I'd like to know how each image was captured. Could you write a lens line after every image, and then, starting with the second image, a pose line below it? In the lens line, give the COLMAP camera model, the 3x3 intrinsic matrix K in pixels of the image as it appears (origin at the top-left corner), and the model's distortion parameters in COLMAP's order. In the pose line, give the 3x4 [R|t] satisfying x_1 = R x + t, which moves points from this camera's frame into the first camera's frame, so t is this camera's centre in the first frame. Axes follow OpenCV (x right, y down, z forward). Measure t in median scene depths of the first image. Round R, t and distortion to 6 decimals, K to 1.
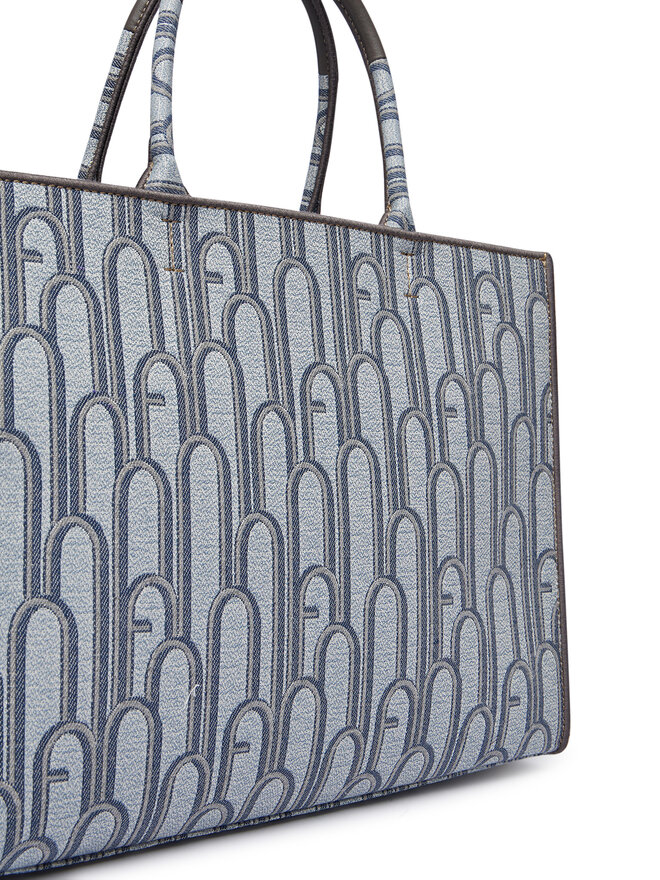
lens RADIAL K [[1246.2, 0, 330.0], [0, 1246.2, 440.0], [0, 0, 1]] dist [-0.158922, -0.014941]
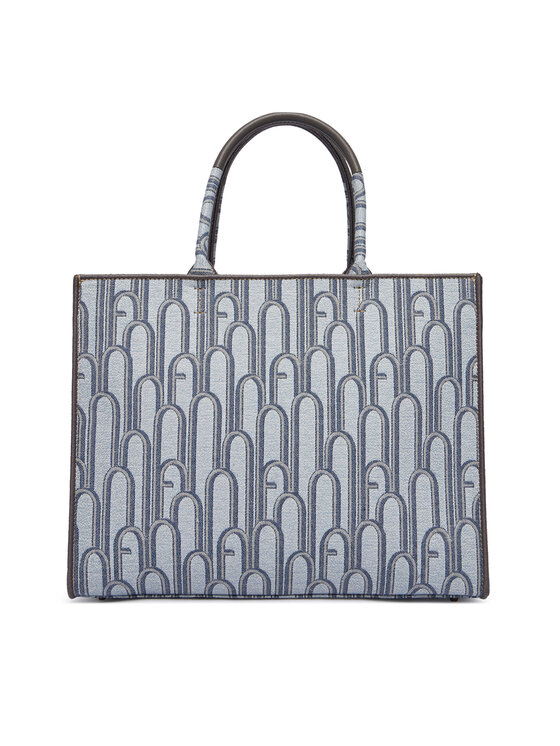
lens RADIAL K [[524.4, 0, 280.2], [0, 524.4, 386.8], [0, 0, 1]] dist [0.000024, 0.000002]
pose [[0.773148, -0.025464, -0.633715, 0.501791], [0.011744, 0.999597, -0.025839, 0.010229], [0.634117, 0.012535, 0.773135, 0.390711]]
